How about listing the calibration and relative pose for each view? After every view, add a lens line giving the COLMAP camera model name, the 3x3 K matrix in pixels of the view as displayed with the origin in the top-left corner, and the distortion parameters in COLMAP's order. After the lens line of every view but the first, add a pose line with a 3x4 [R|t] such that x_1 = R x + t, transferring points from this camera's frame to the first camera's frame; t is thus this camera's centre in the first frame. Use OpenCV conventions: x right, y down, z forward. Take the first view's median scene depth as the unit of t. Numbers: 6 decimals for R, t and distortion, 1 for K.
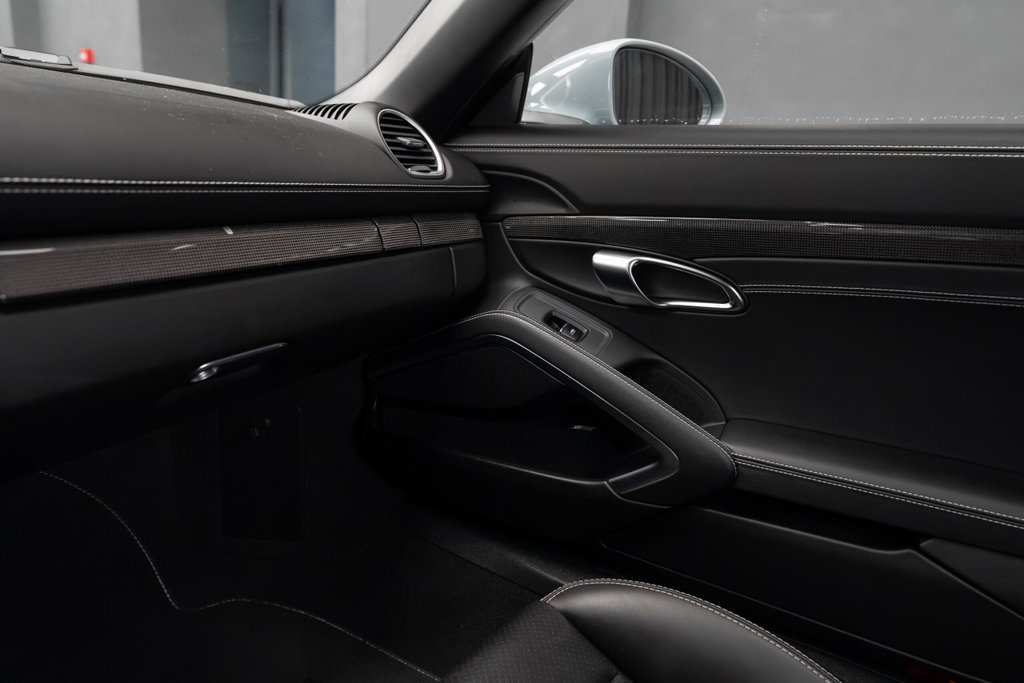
lens RADIAL K [[720.2, 0, 510.2], [0, 720.2, 340.1], [0, 0, 1]] dist [-0.050719, -0.000257]
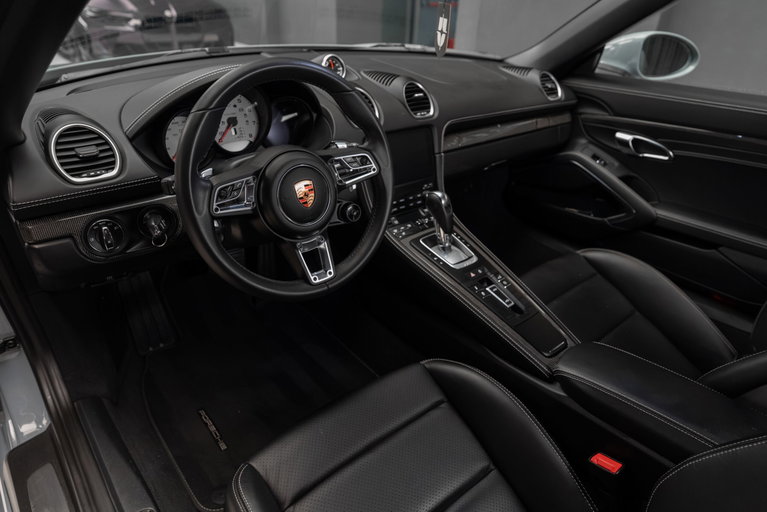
lens RADIAL K [[484.5, 0, 386.1], [0, 484.5, 260.1], [0, 0, 1]] dist [-0.003024, -0.000652]
pose [[0.948628, 0.141847, -0.282815, -0.115146], [-0.072709, 0.967682, 0.241462, -0.036107], [0.307926, -0.208495, 0.928284, -0.983405]]
